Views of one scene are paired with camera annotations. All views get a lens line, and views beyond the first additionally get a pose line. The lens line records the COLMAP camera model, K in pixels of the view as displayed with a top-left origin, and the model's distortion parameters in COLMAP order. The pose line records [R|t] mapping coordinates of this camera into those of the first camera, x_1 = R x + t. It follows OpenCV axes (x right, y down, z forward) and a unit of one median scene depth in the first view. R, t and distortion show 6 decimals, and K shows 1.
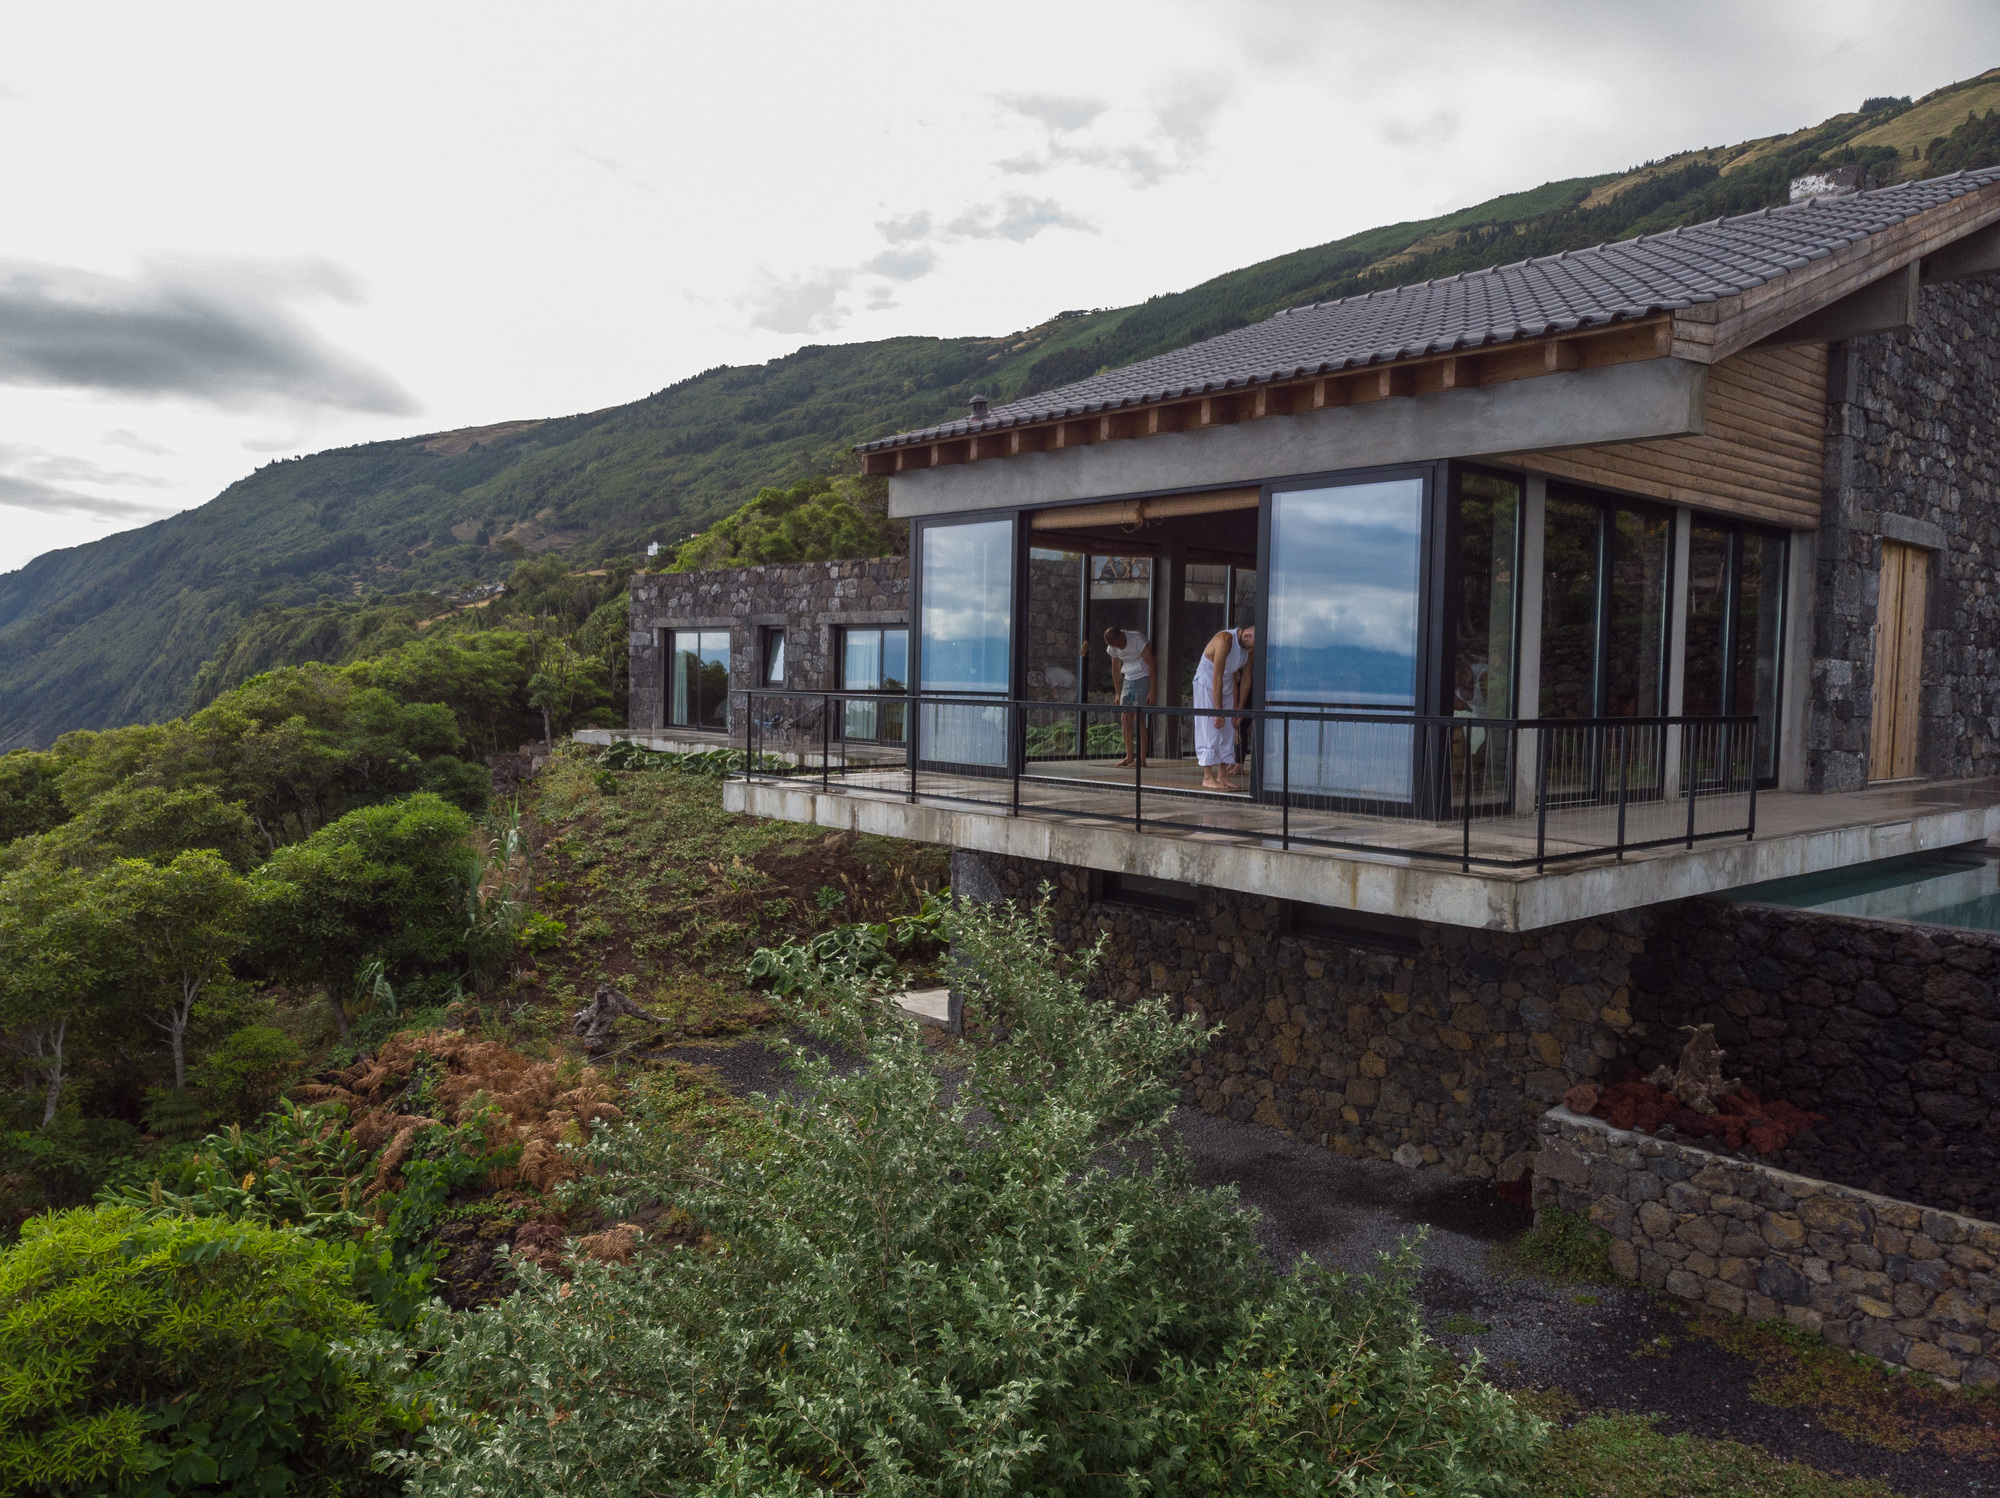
lens RADIAL K [[1467.4, 0, 992.3], [0, 1467.4, 746.8], [0, 0, 1]] dist [-0.002978, 0.030767]
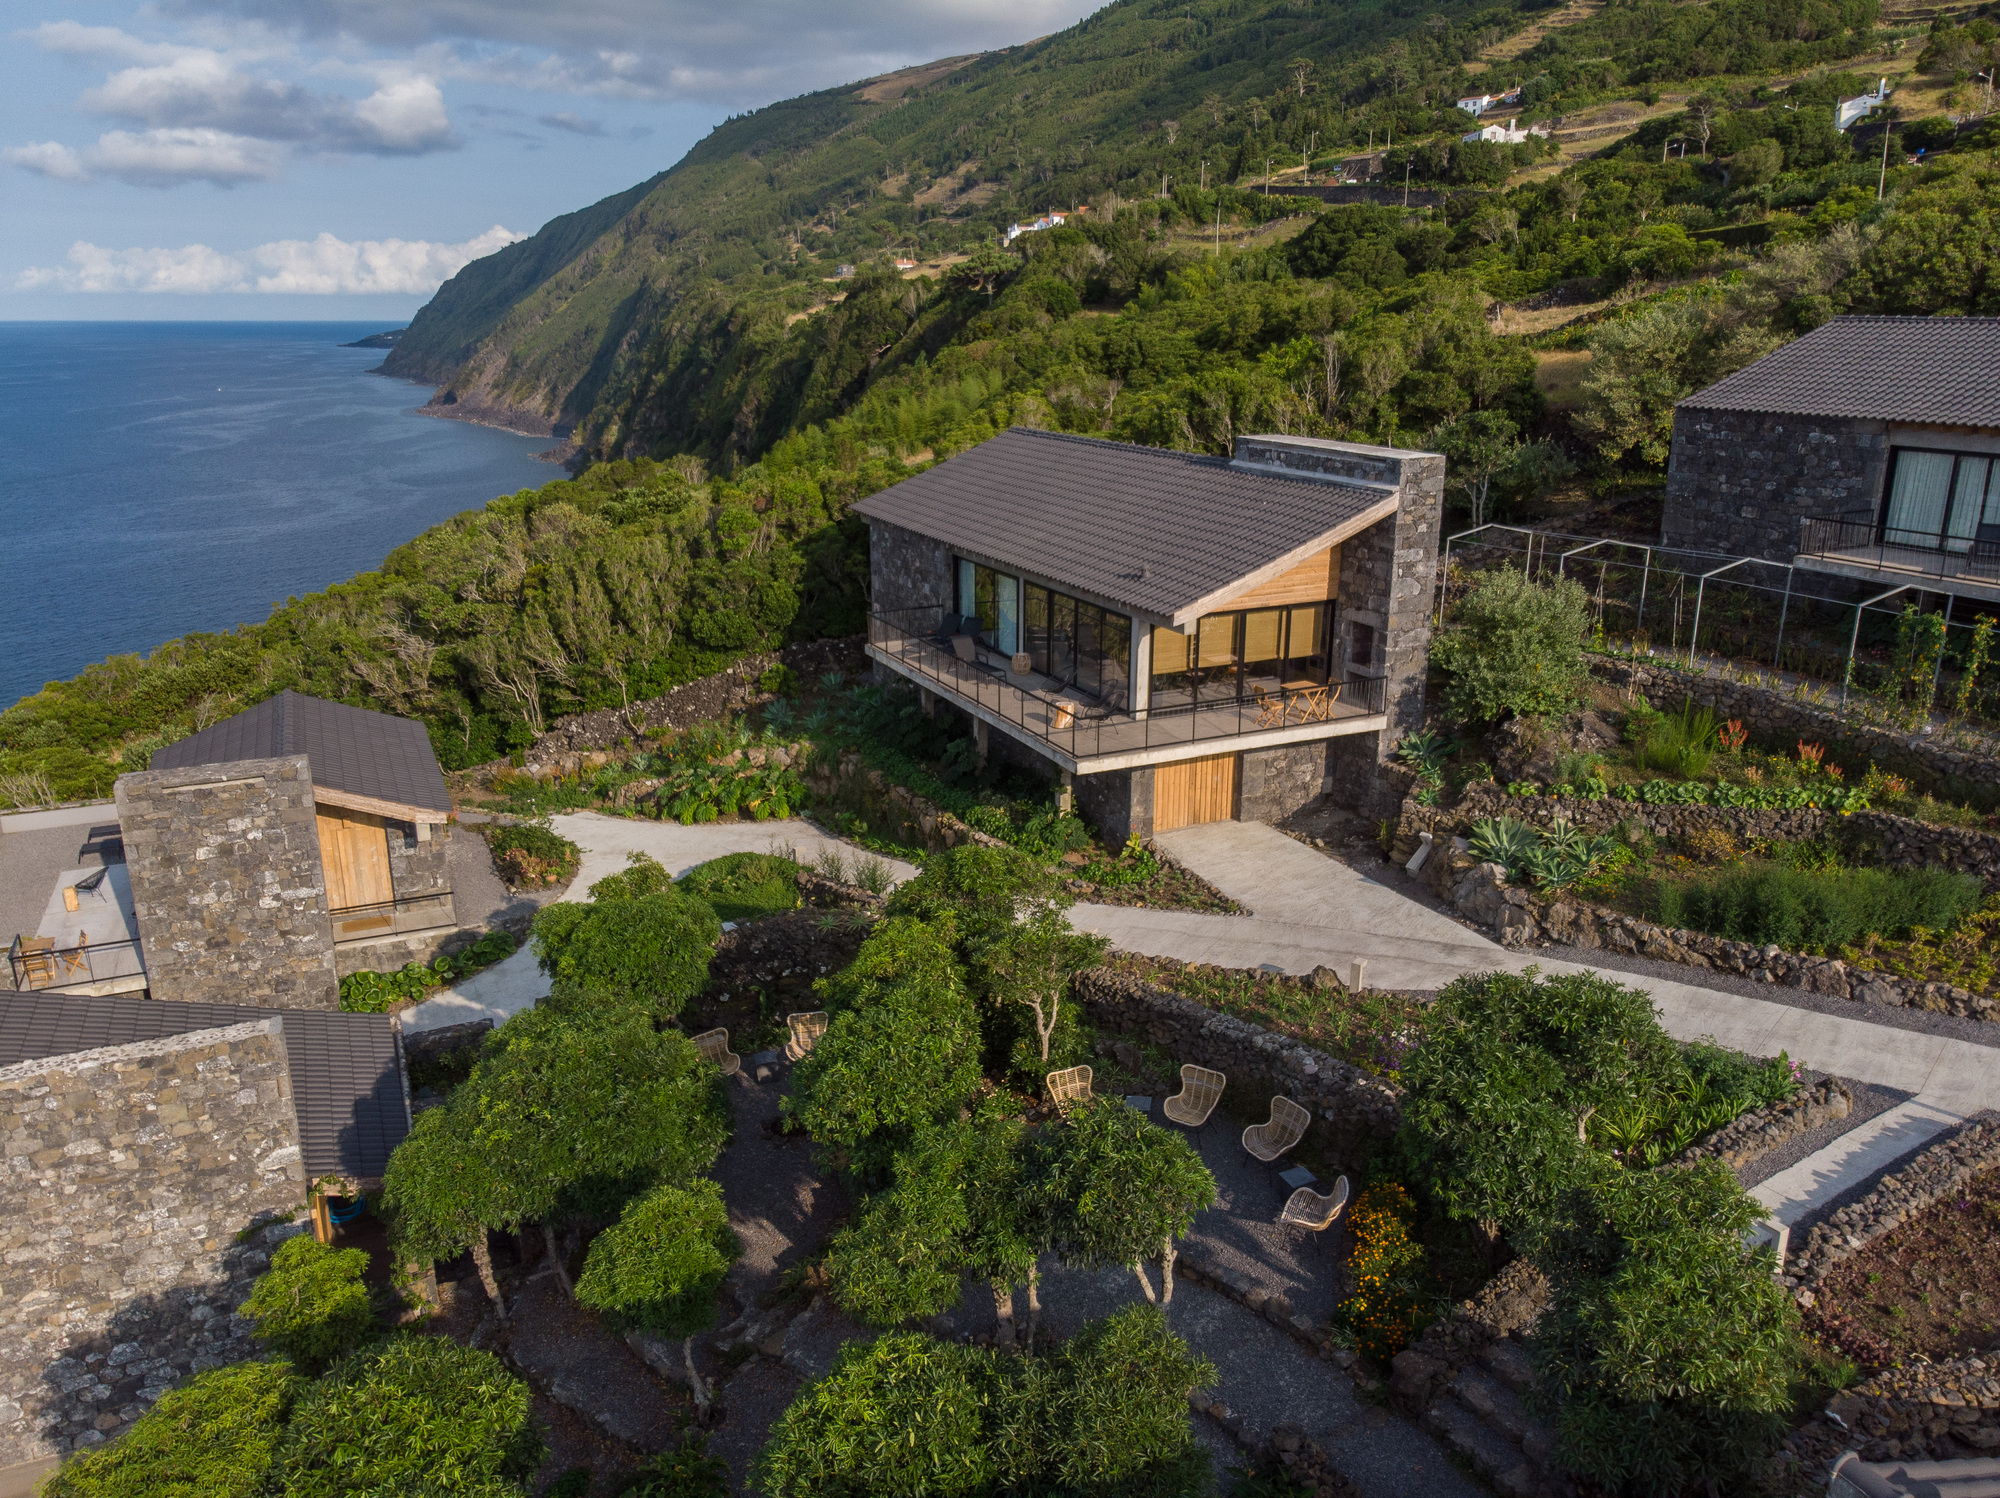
lens RADIAL K [[1472.5, 0, 994.8], [0, 1472.5, 741.1], [0, 0, 1]] dist [-0.010707, 0.031240]
pose [[0.955659, 0.064211, -0.287390, 1.909758], [0.003873, 0.973112, 0.230300, -0.939205], [0.294450, -0.221201, 0.929715, 0.228388]]
